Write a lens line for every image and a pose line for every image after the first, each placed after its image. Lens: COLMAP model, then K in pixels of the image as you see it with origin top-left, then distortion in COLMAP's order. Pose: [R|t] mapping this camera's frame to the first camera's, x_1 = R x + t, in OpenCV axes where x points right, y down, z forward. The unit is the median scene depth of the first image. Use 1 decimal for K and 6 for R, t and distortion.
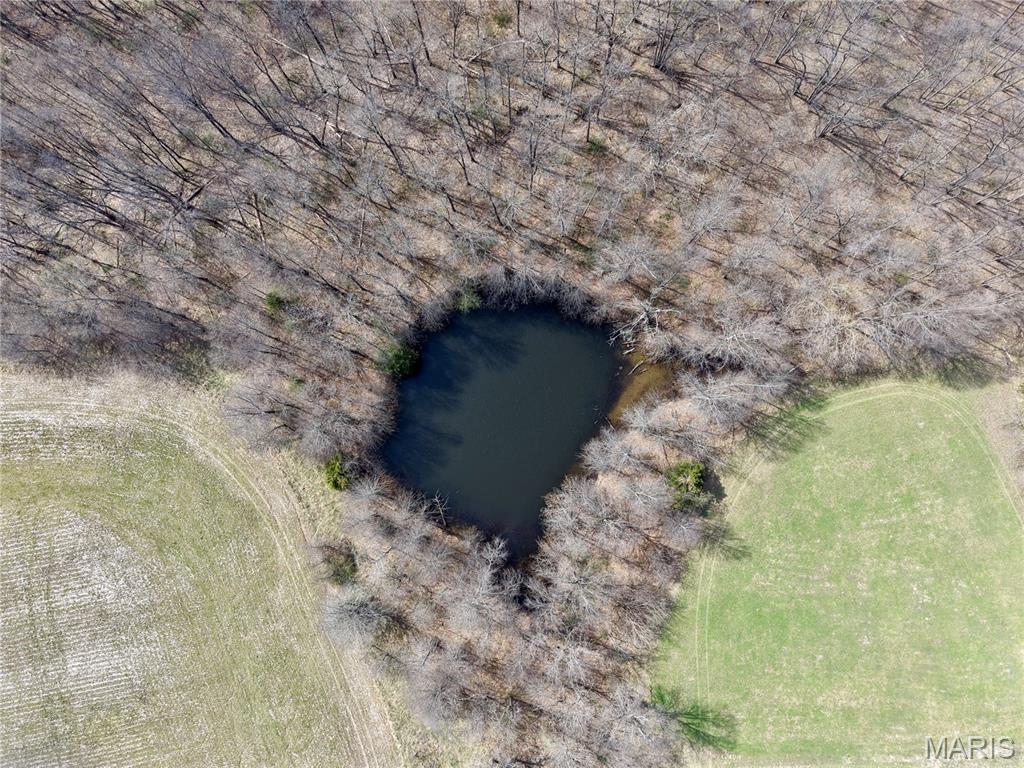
lens RADIAL K [[690.3, 0, 512.0], [0, 690.3, 384.0], [0, 0, 1]] dist [0.034760, -0.037485]
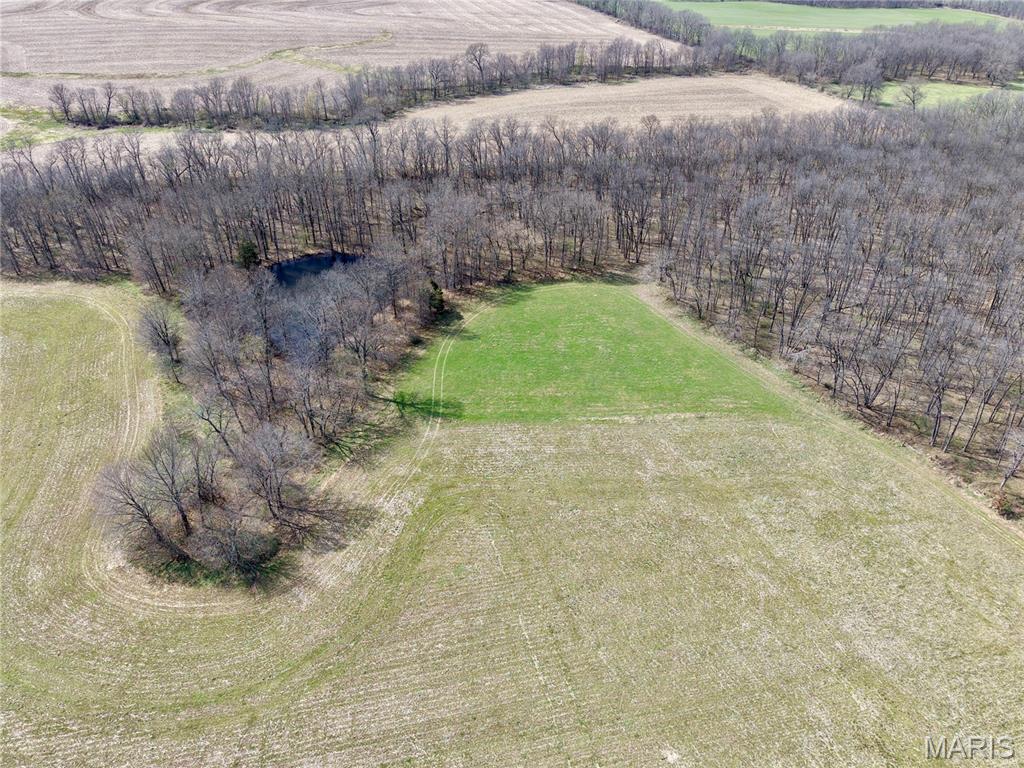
lens RADIAL K [[690.3, 0, 512.0], [0, 690.3, 384.0], [0, 0, 1]] dist [0.034760, -0.037485]
pose [[0.999050, -0.005061, 0.043277, 0.345349], [0.037096, 0.619797, -0.783885, 1.351334], [-0.022856, 0.784746, 0.619396, 0.230861]]
